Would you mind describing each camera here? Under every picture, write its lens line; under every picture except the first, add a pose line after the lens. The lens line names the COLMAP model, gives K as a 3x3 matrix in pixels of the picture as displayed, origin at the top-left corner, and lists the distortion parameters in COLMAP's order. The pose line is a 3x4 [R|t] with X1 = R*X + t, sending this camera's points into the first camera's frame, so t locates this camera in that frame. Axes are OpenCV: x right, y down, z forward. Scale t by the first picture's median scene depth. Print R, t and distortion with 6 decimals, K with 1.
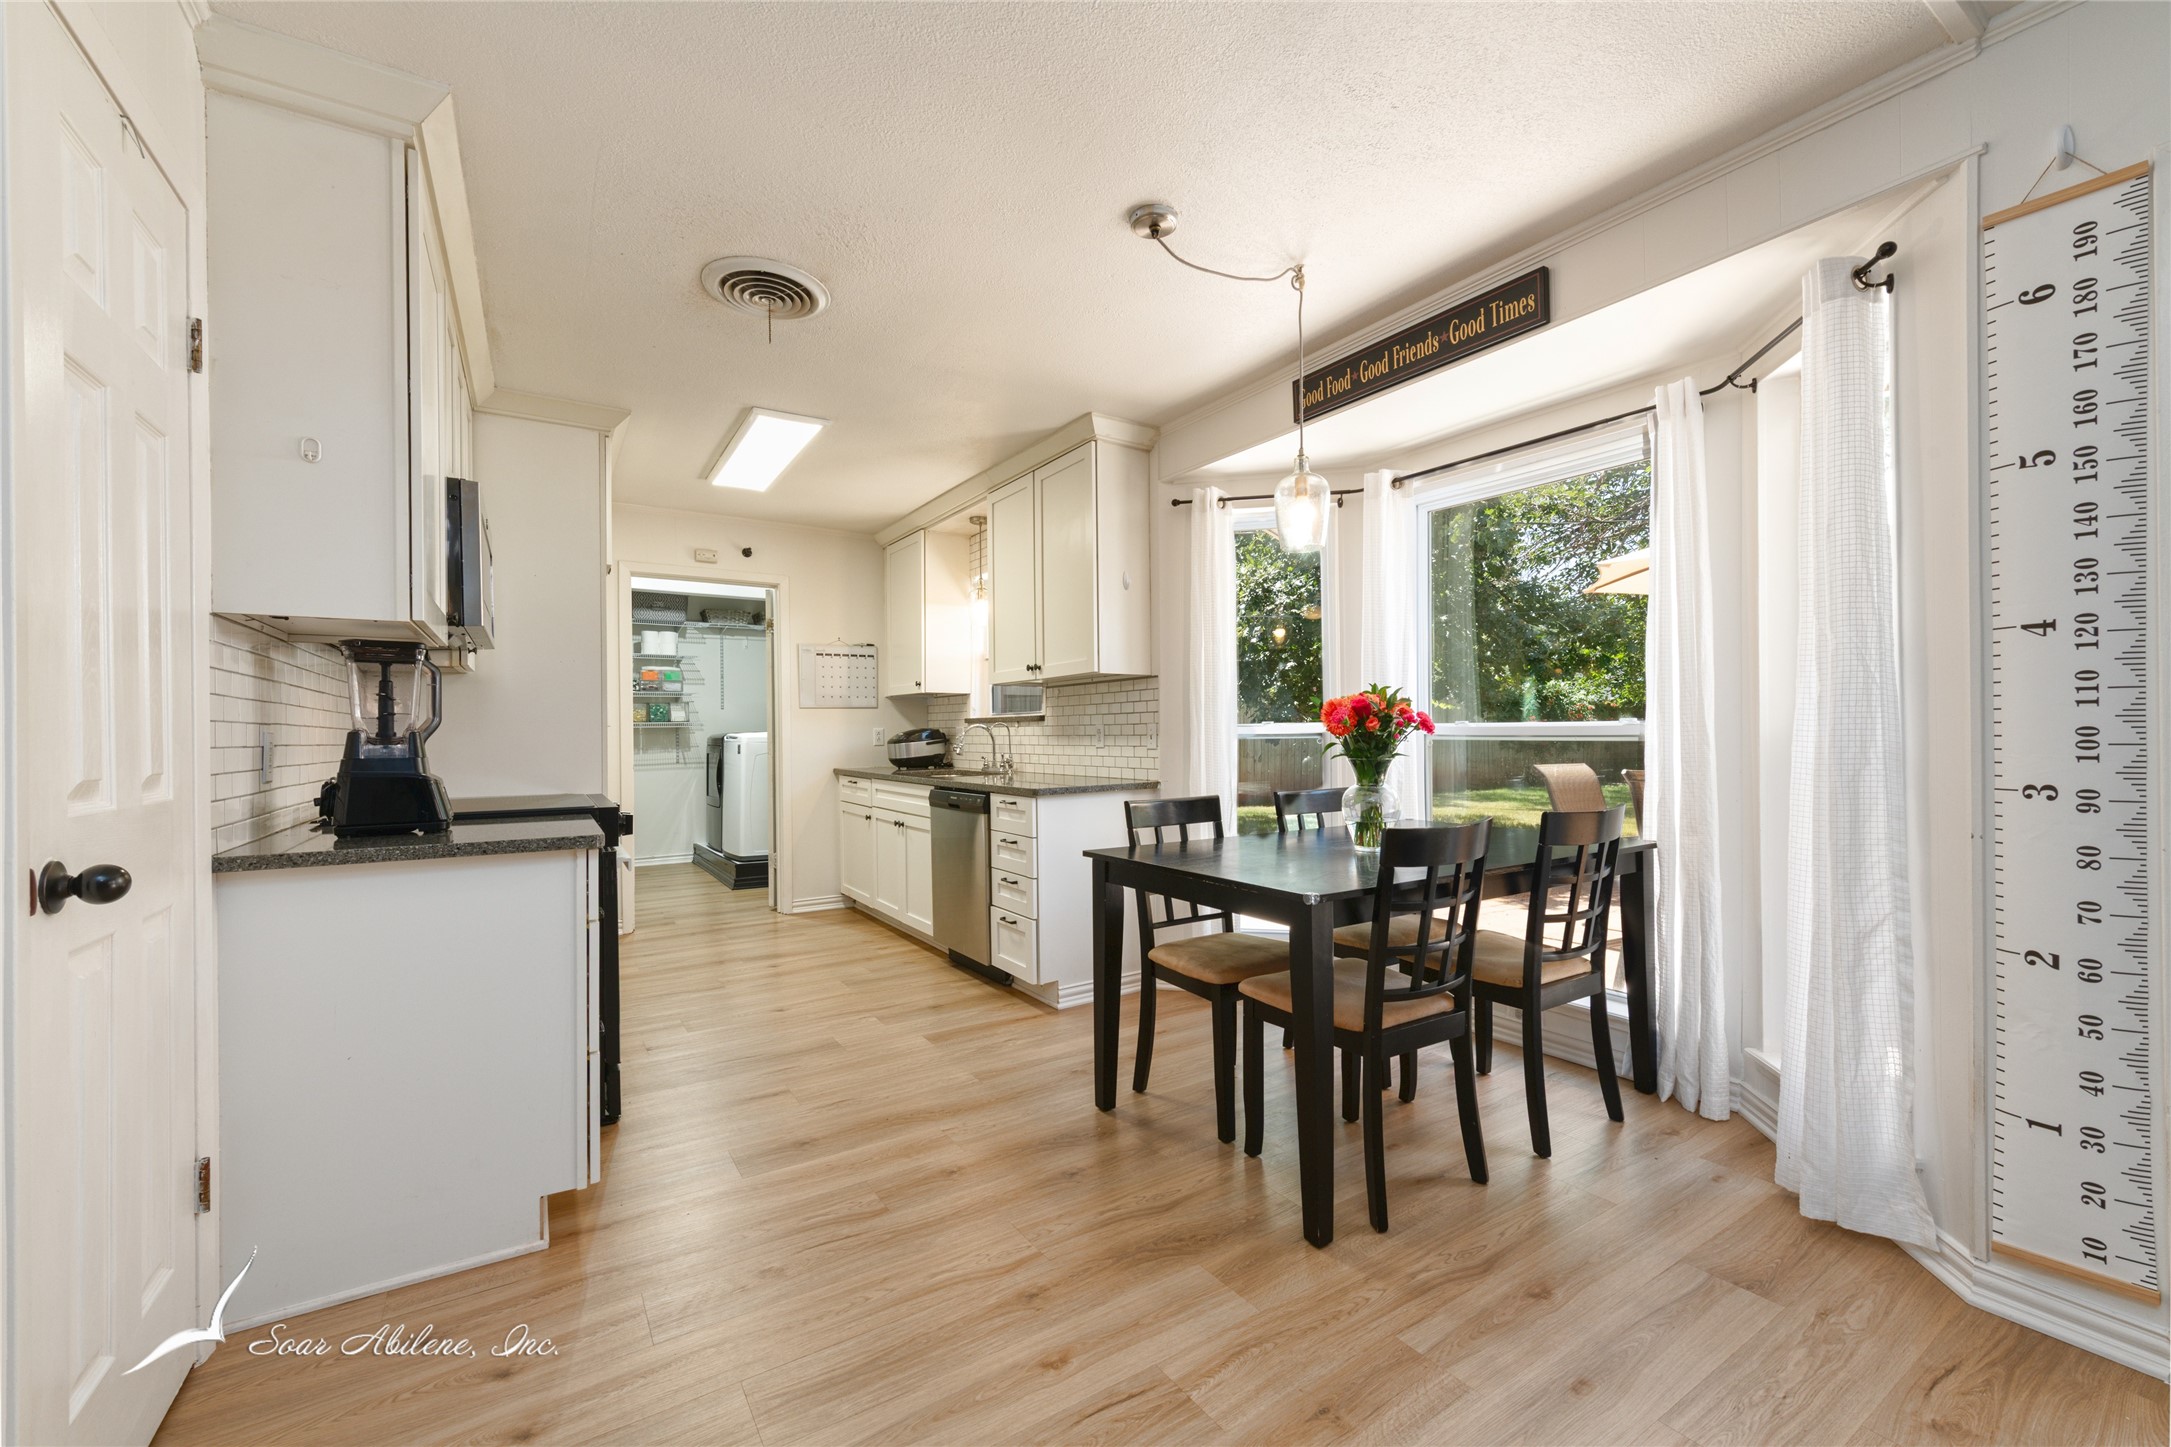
lens RADIAL K [[894.2, 0, 1098.7], [0, 894.2, 724.9], [0, 0, 1]] dist [0.006007, -0.000519]
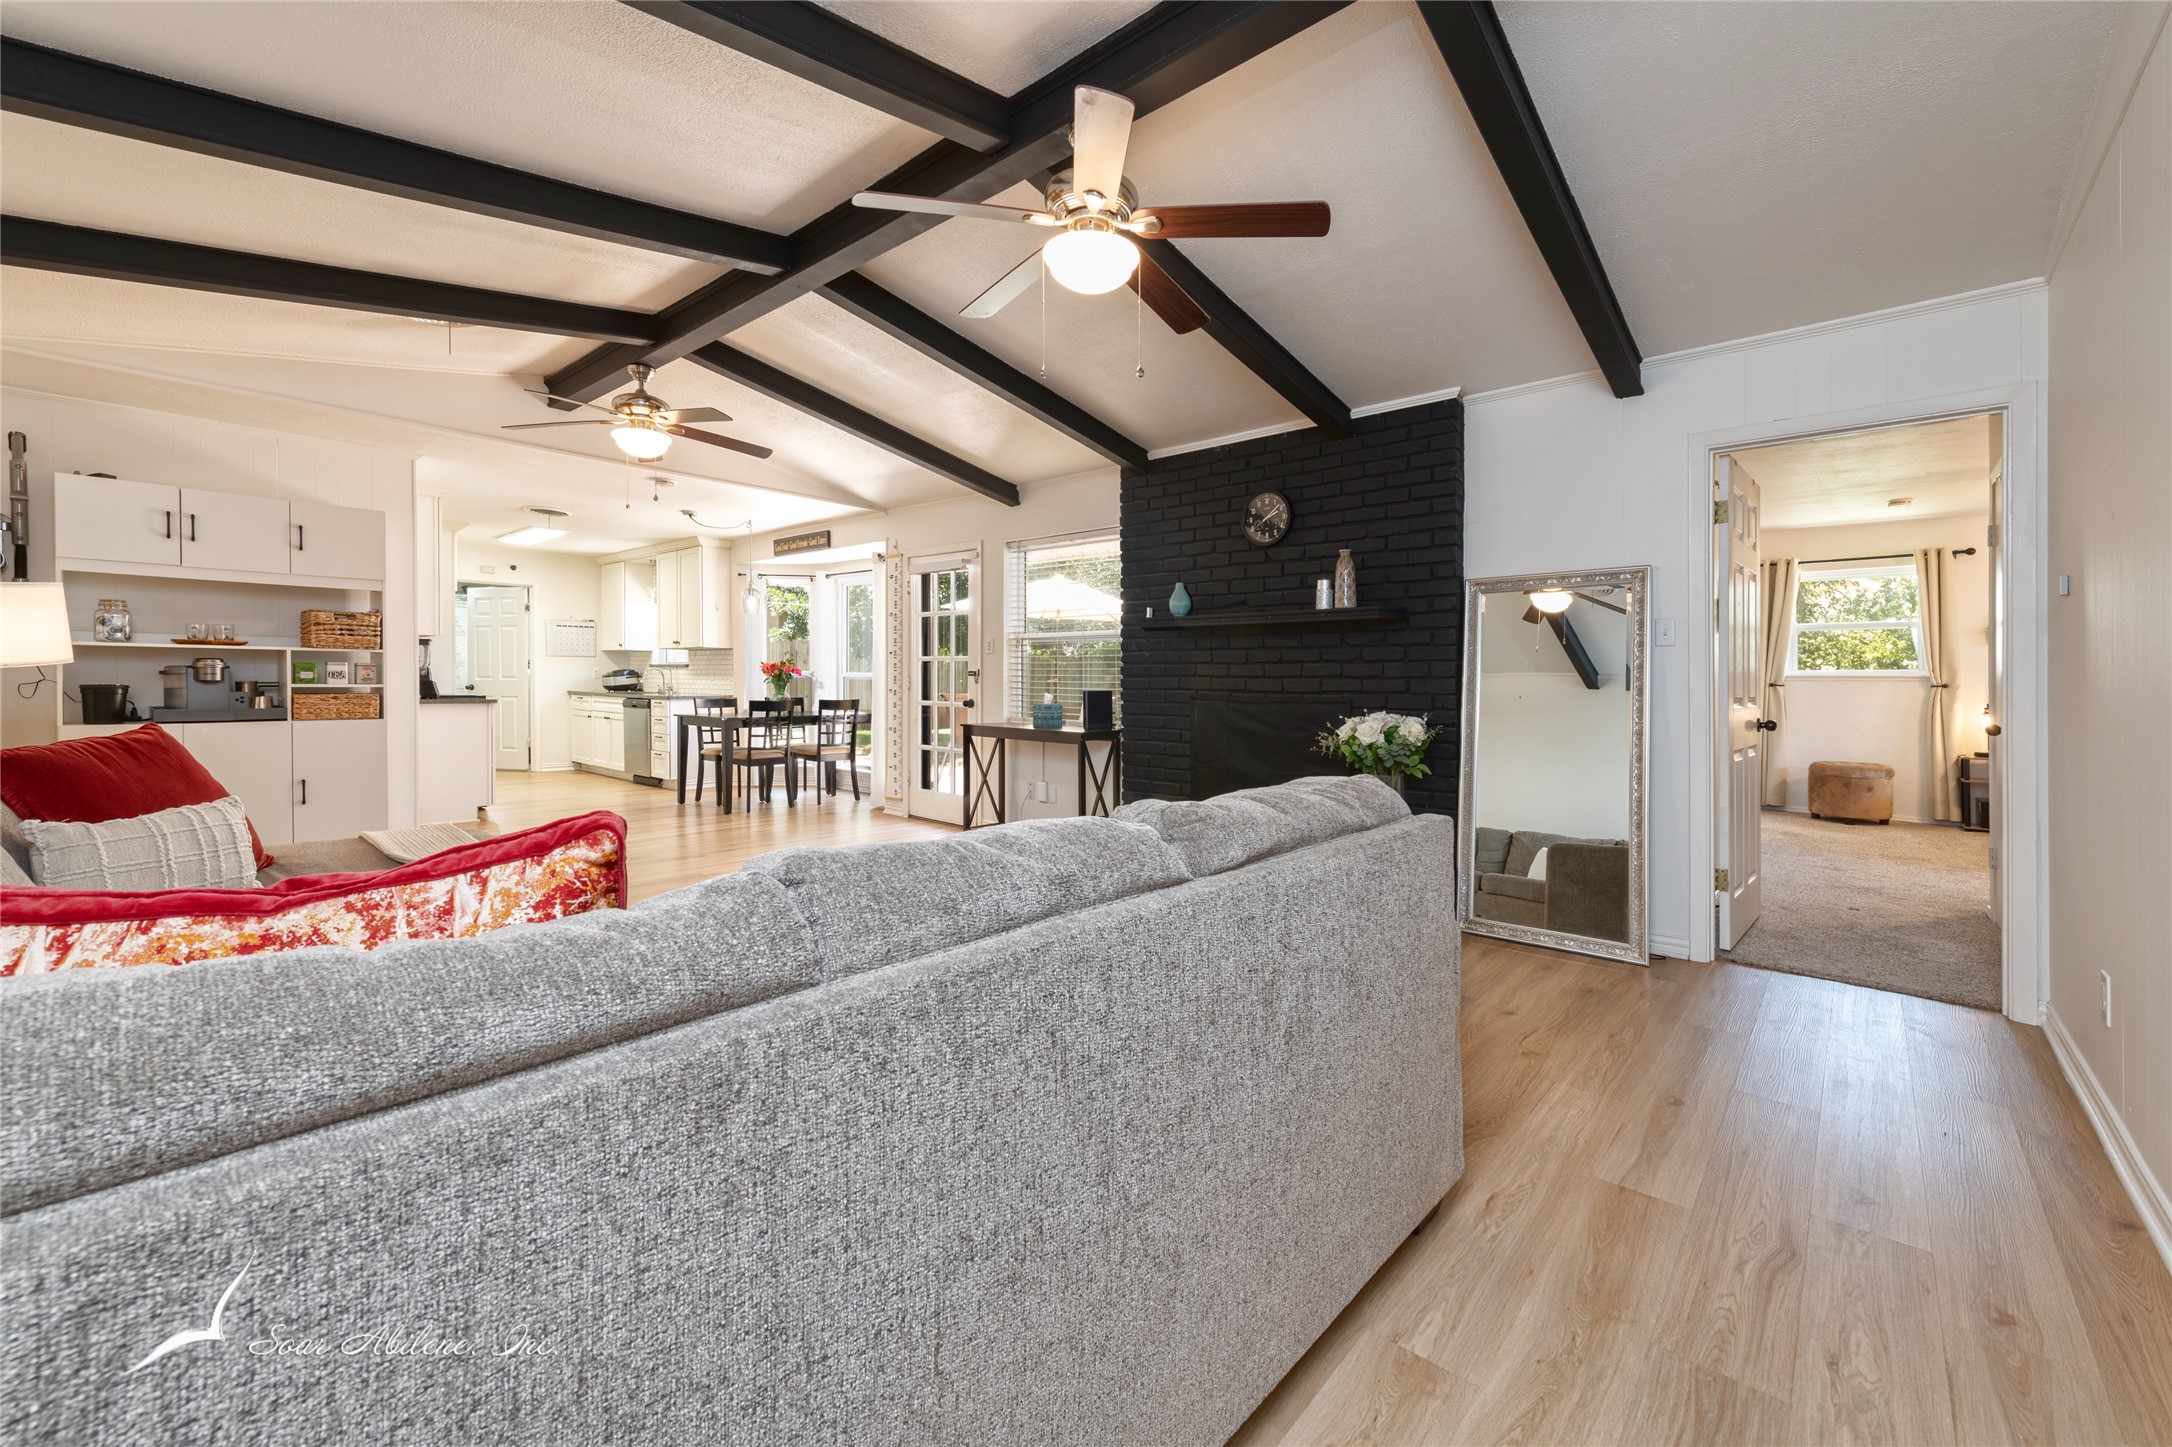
lens RADIAL K [[868.8, 0, 1096.1], [0, 868.8, 681.4], [0, 0, 1]] dist [0.015792, -0.000890]
pose [[0.963259, 0.014091, 0.268203, 0.280882], [-0.018618, 0.999724, 0.014346, -0.016002], [-0.267927, -0.018813, 0.963256, -1.073632]]
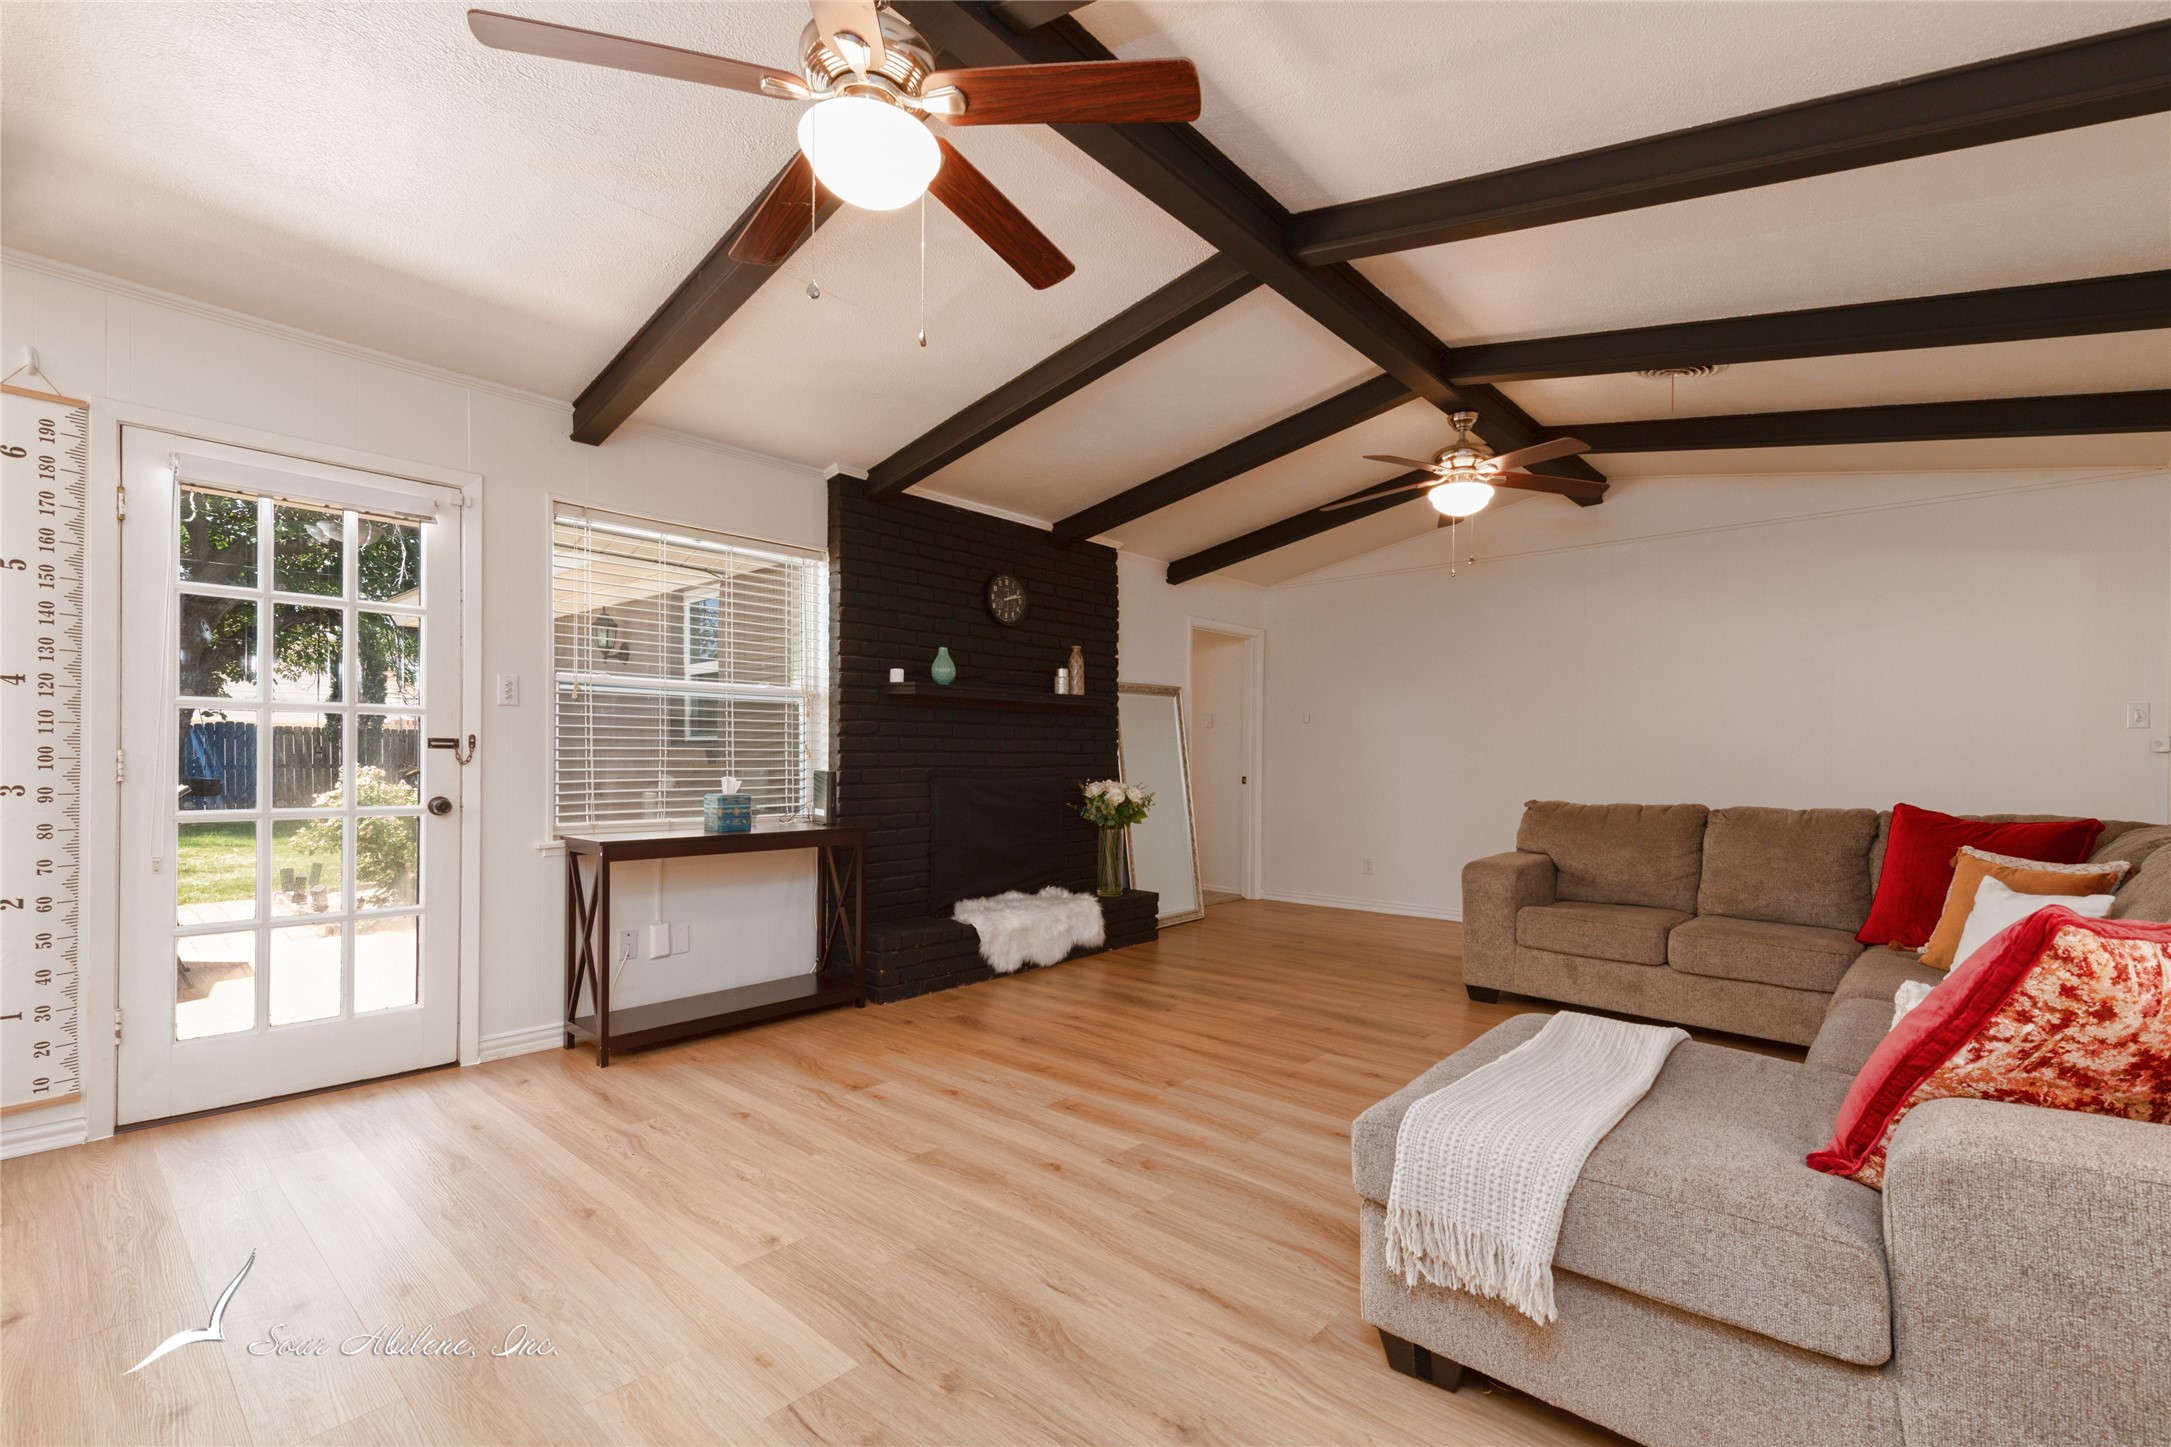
lens RADIAL K [[934.8, 0, 1128.1], [0, 934.8, 764.5], [0, 0, 1]] dist [0.011916, -0.000833]
pose [[-0.284763, 0.002706, 0.958594, -0.308225], [-0.010919, 0.999922, -0.006066, 0.006825], [-0.958536, -0.012194, -0.284711, -0.098765]]
